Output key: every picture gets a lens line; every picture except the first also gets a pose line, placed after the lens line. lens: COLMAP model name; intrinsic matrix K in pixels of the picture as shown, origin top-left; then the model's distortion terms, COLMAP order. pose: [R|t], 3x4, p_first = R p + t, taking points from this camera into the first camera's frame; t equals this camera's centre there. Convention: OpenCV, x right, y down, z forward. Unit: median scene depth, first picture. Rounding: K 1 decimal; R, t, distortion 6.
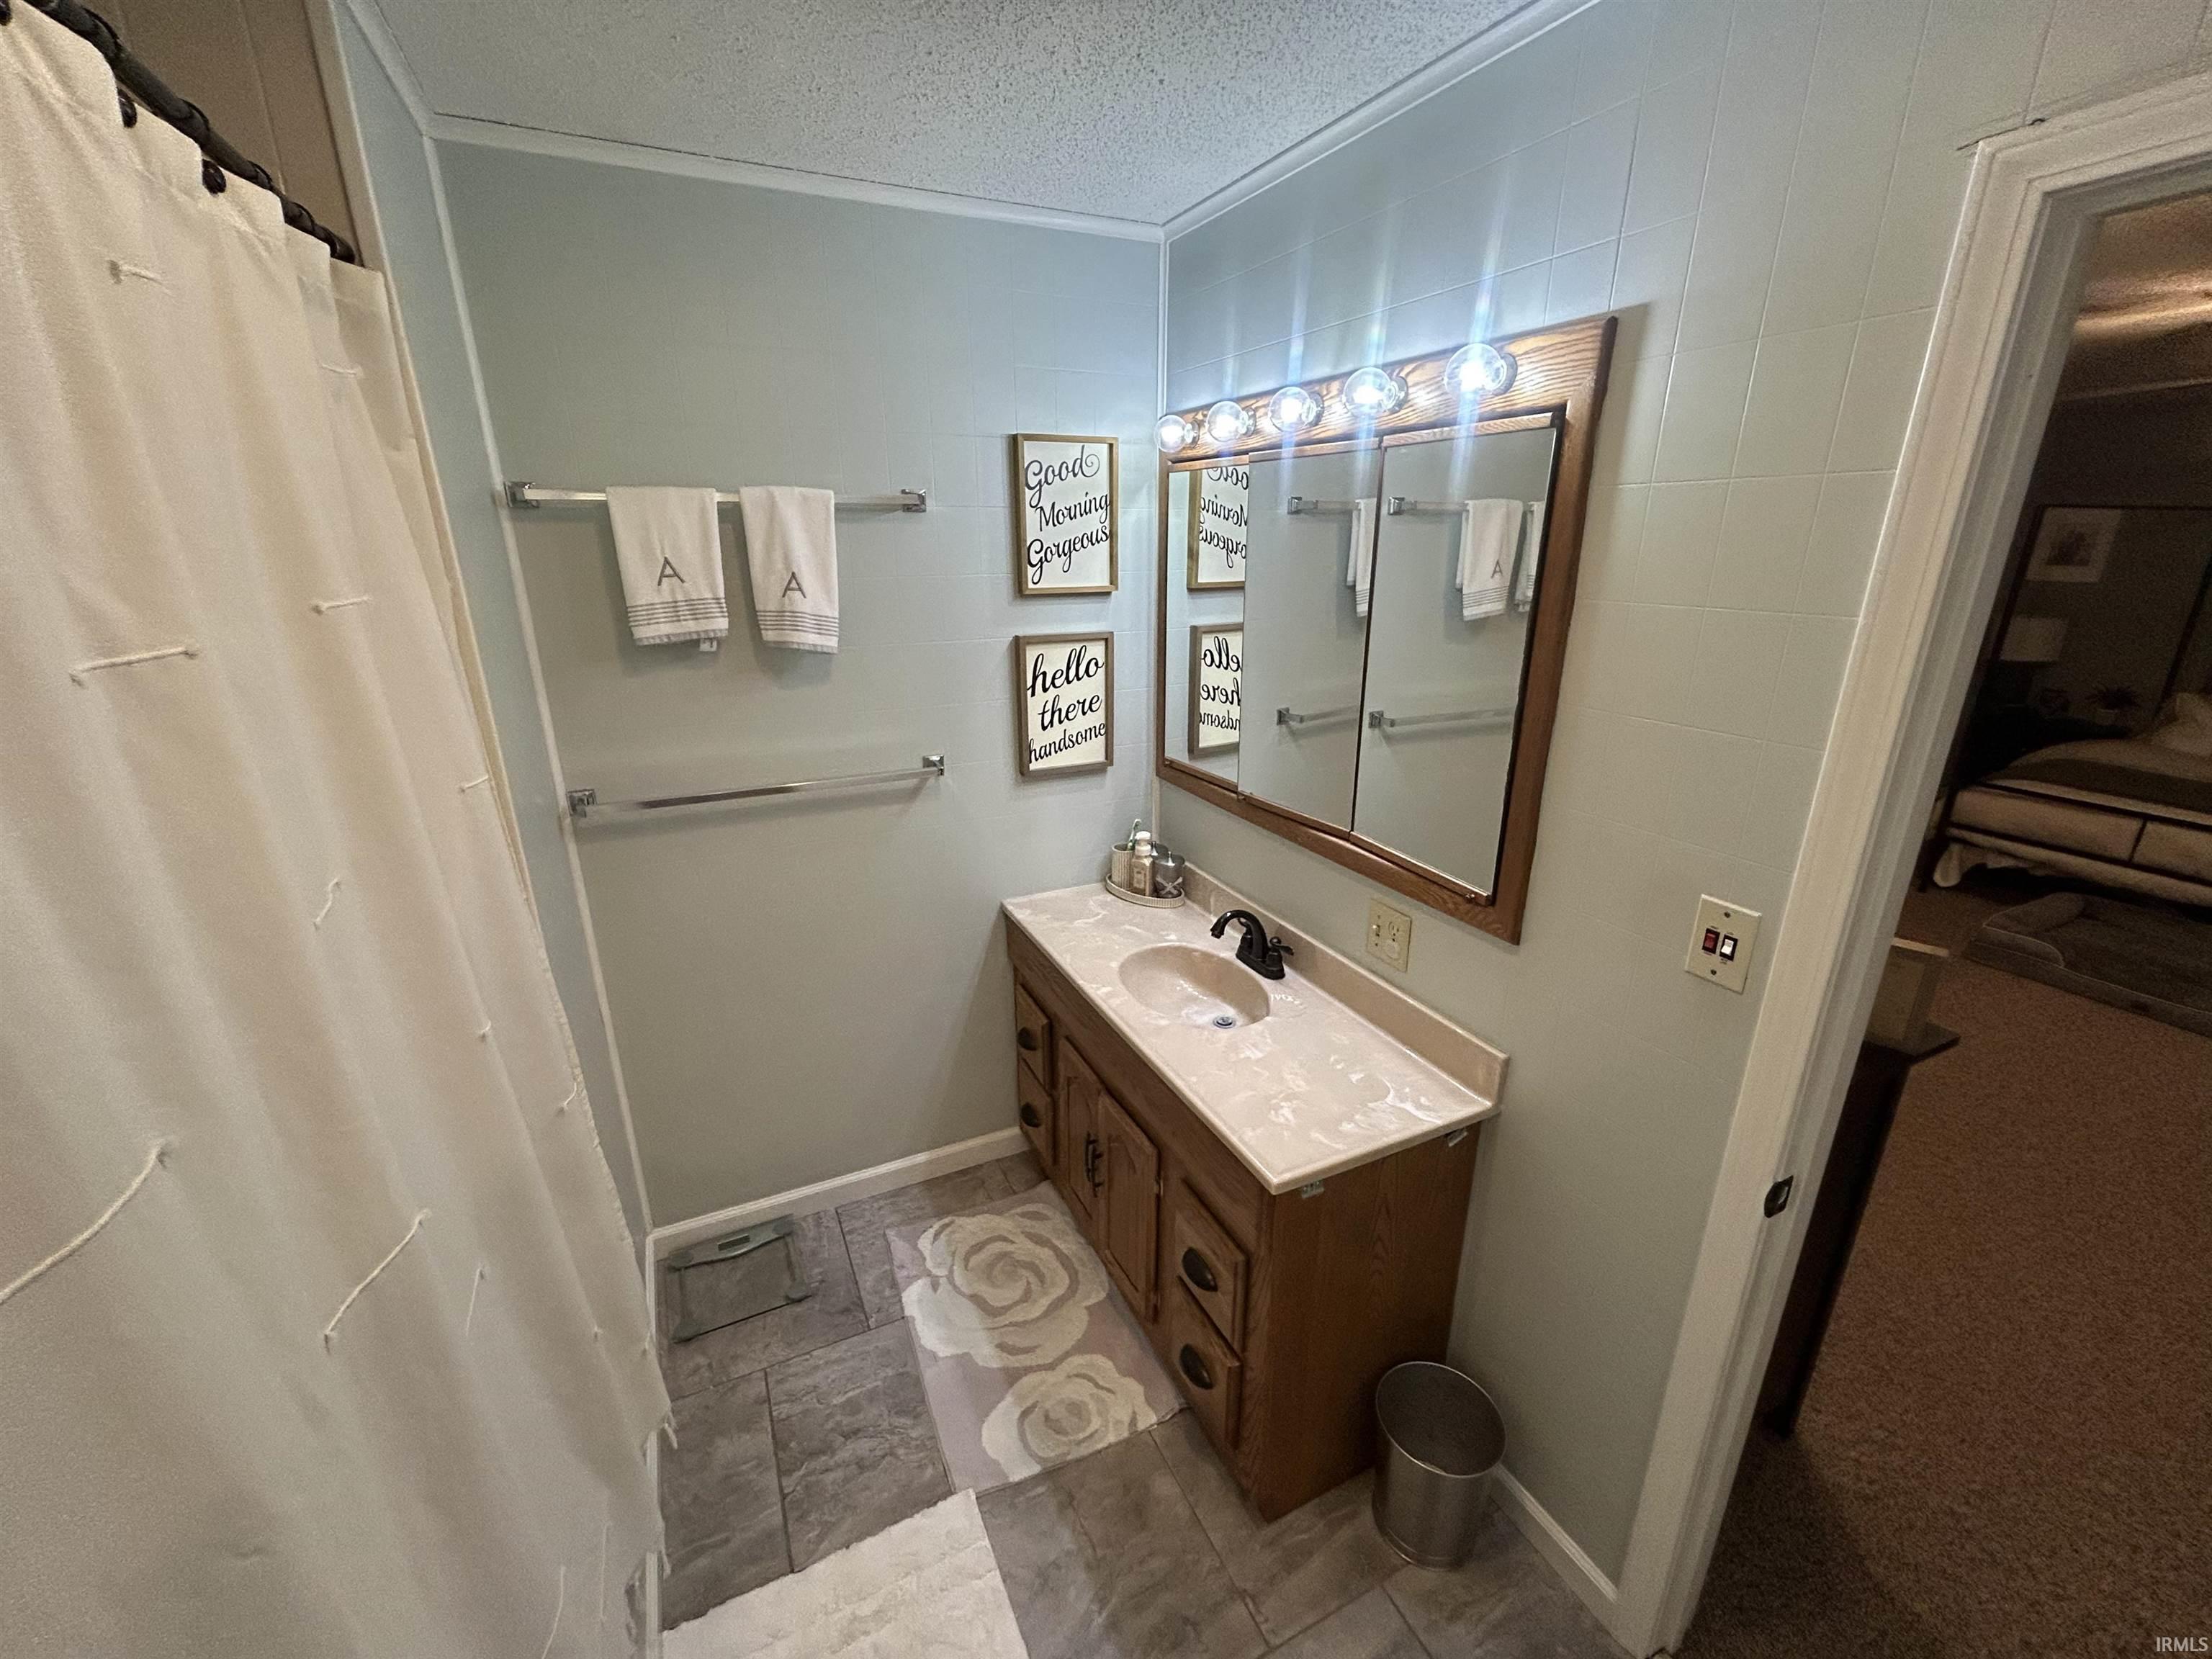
lens RADIAL K [[900.0, 0, 1106.0], [0, 900.0, 829.5], [0, 0, 1]] dist [-0.001445, 0.000919]
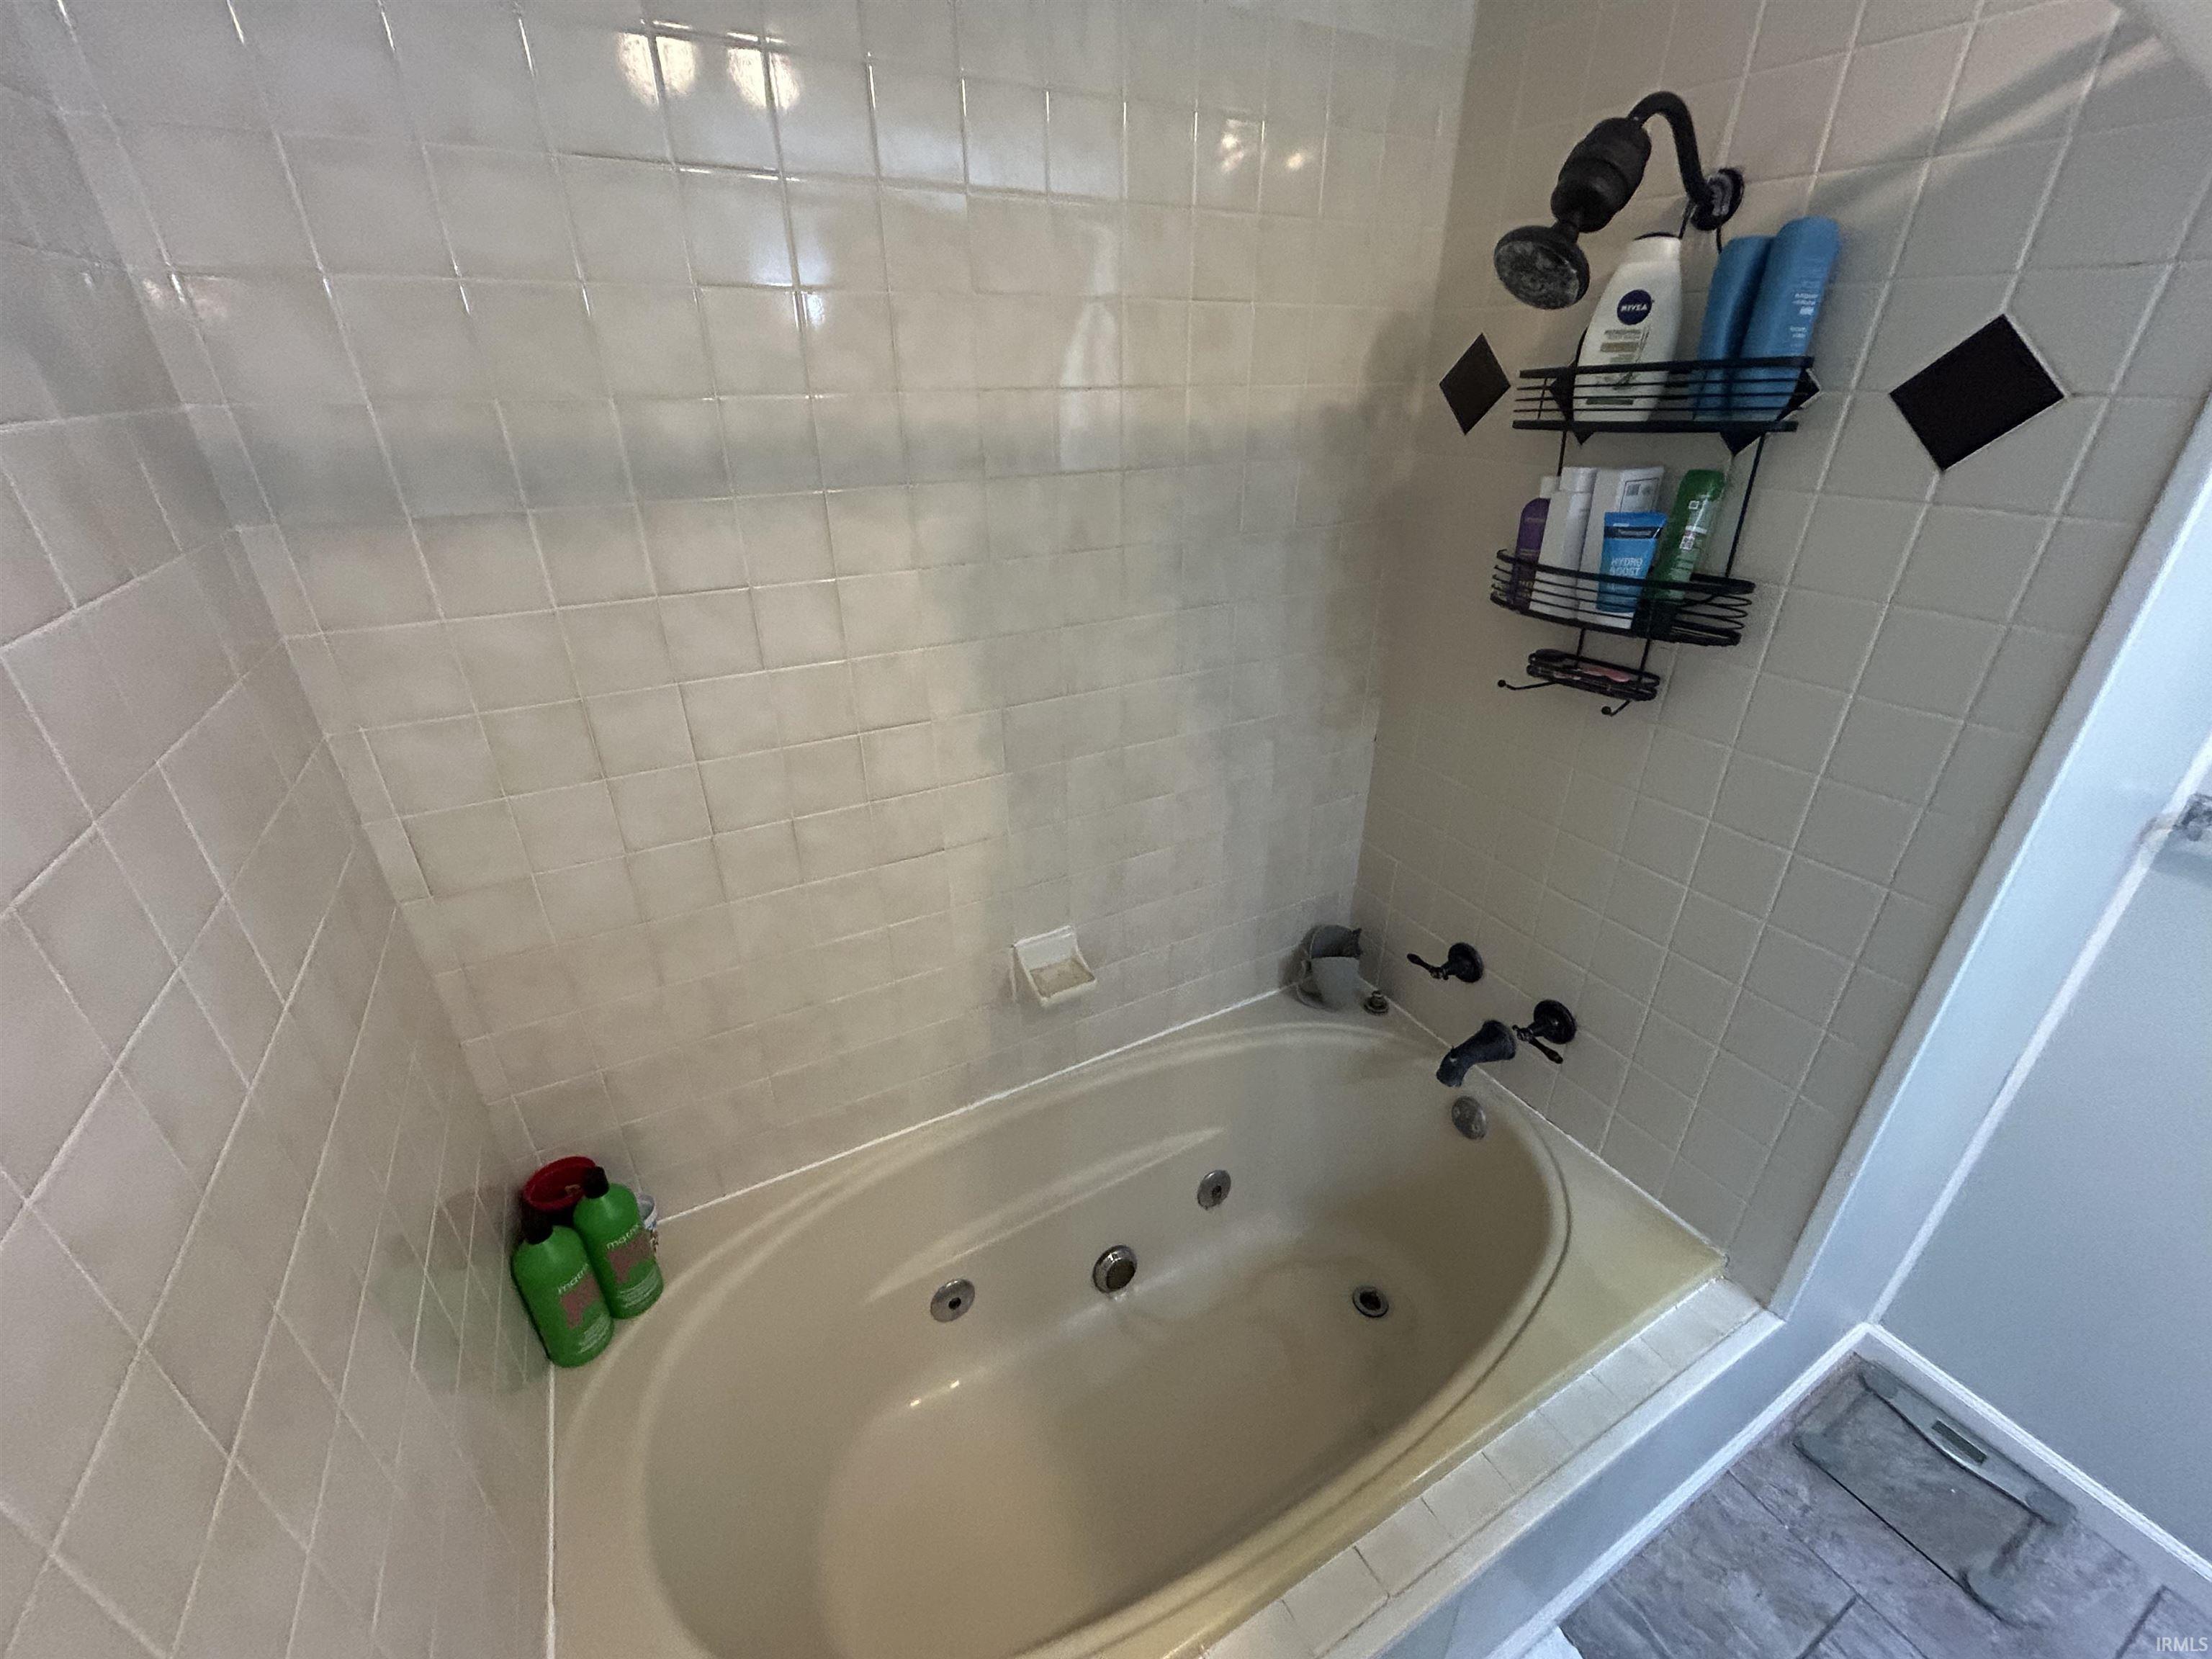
lens RADIAL K [[900.0, 0, 1106.0], [0, 900.0, 829.5], [0, 0, 1]] dist [-0.001445, 0.000919]
pose [[0.051772, 0.457840, -0.887526, -0.045649], [-0.307853, 0.852754, 0.421945, -0.048455], [0.950024, 0.251382, 0.185096, 0.122659]]
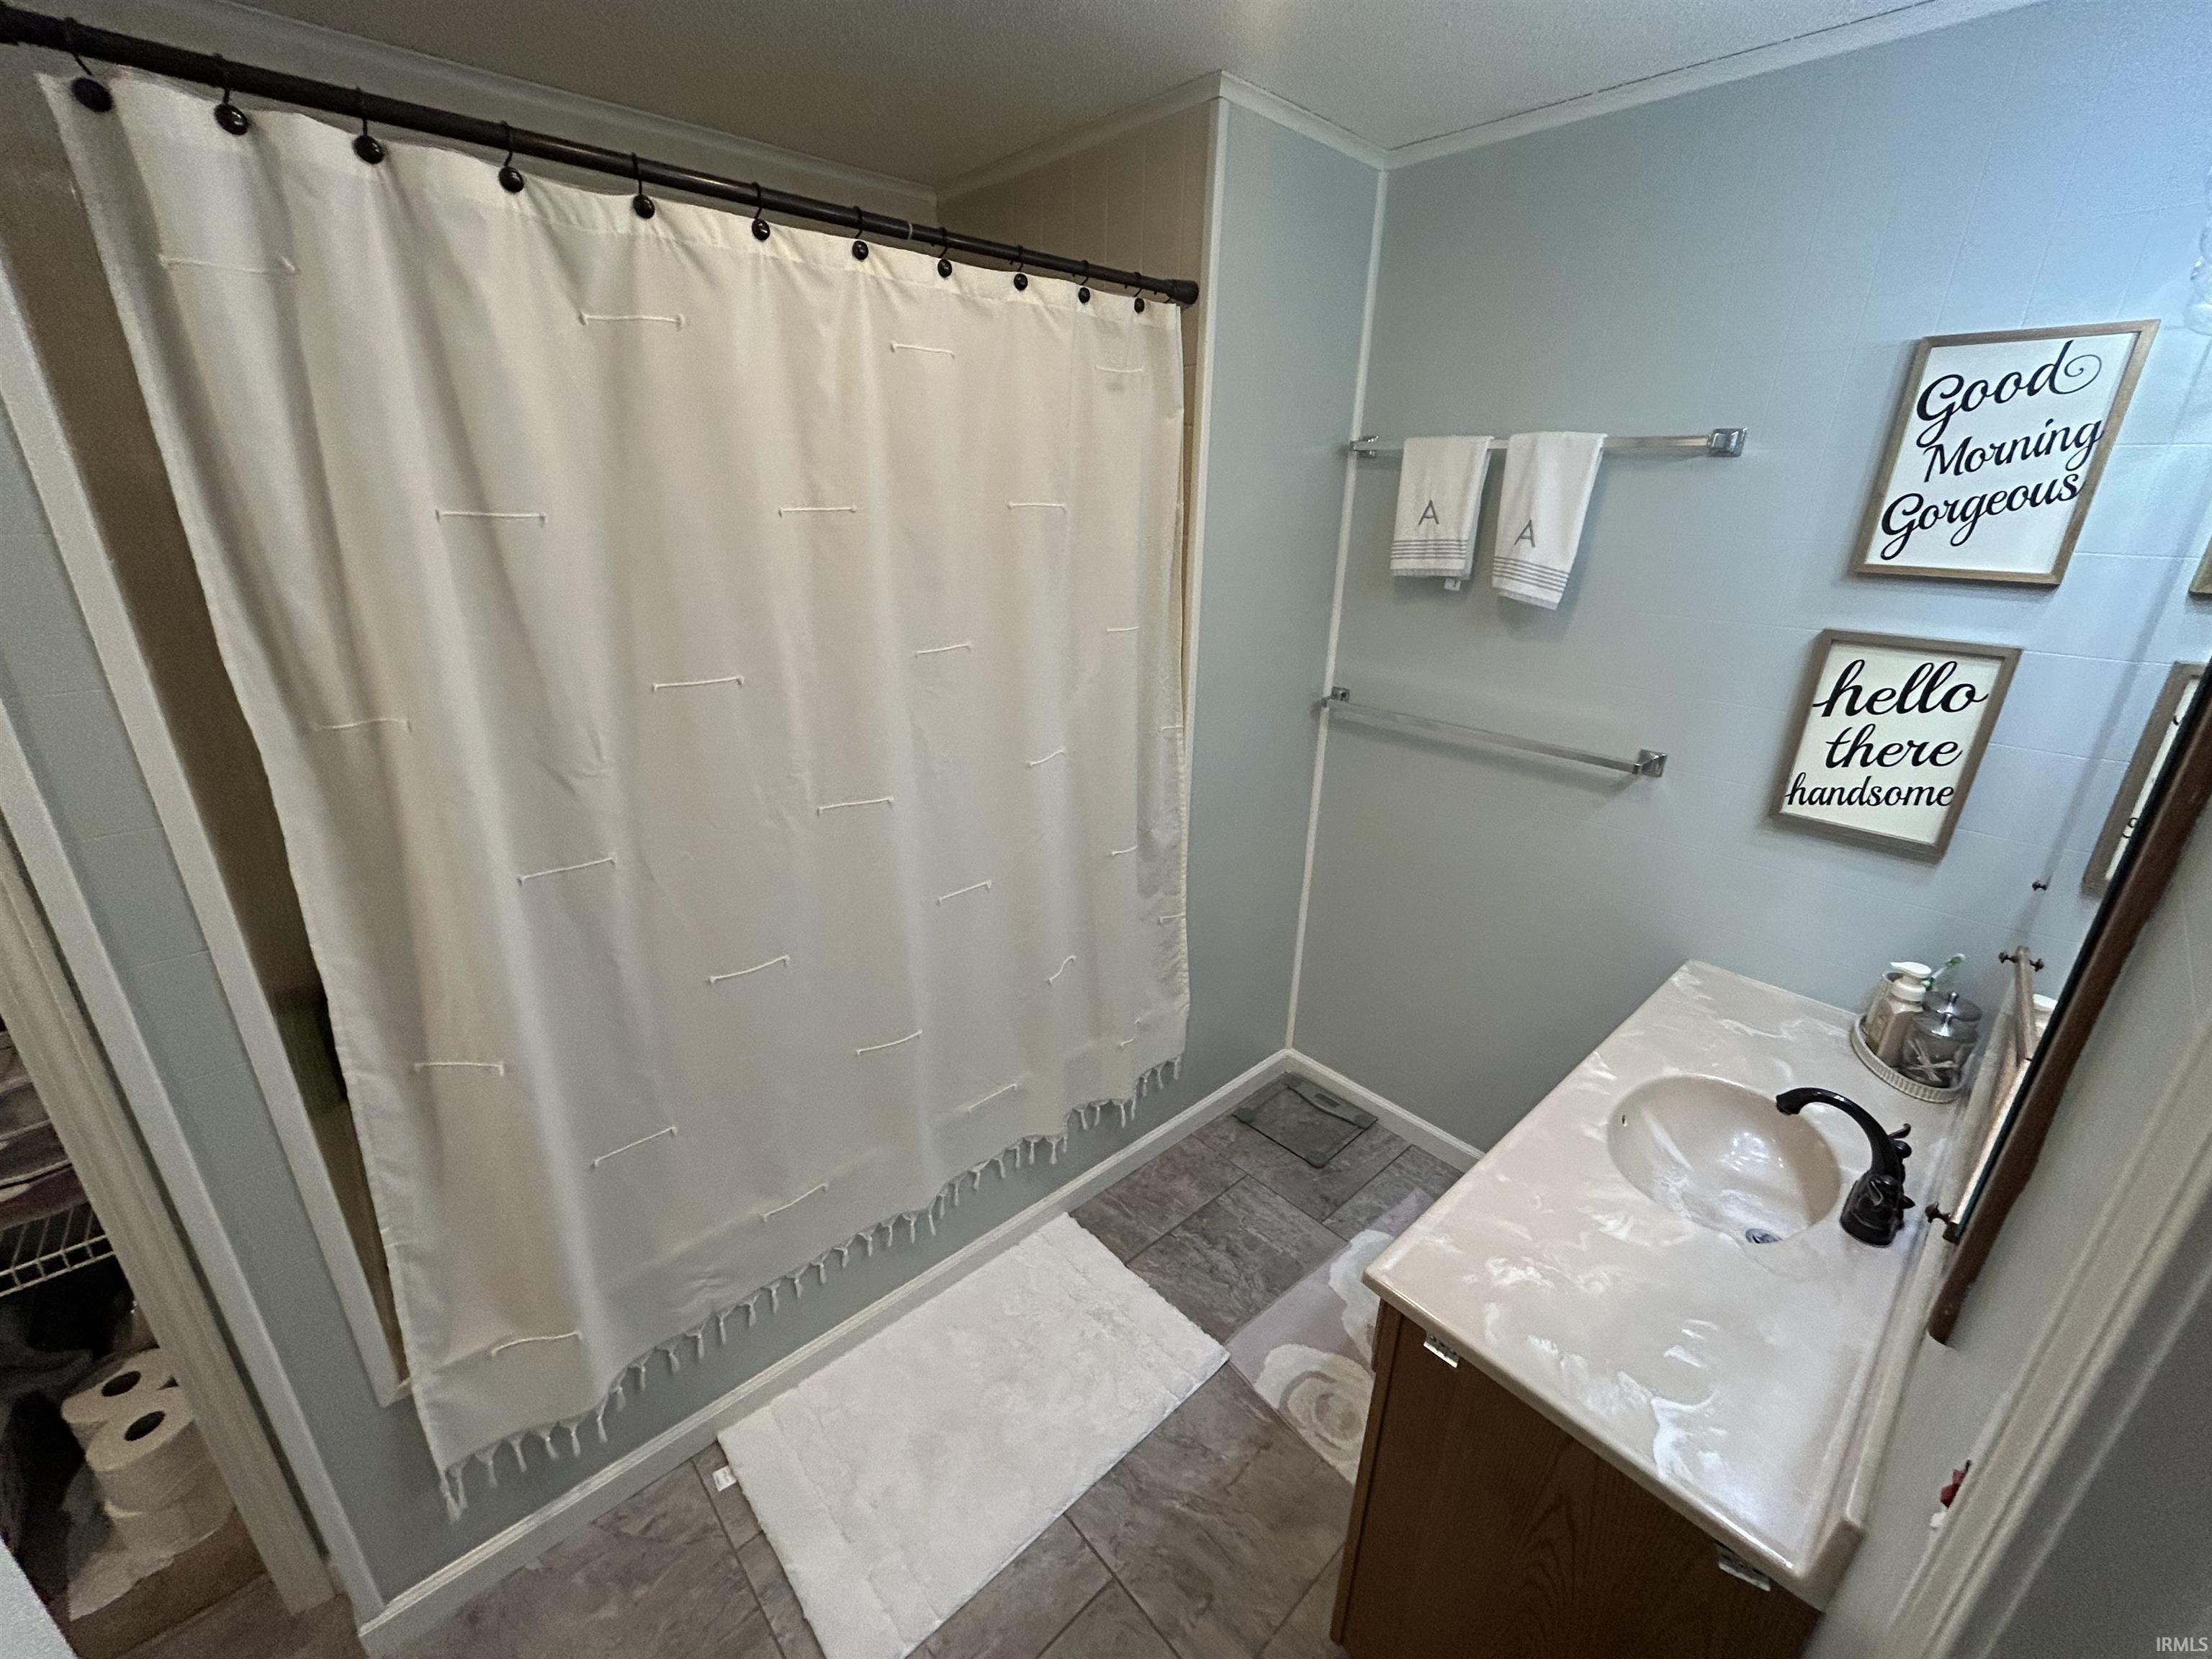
lens RADIAL K [[900.0, 0, 1106.0], [0, 900.0, 829.5], [0, 0, 1]] dist [-0.001445, 0.000919]
pose [[0.291265, 0.348342, -0.890967, 0.466037], [-0.318748, 0.913467, 0.252937, -0.070770], [0.901978, 0.210322, 0.377094, 0.256806]]
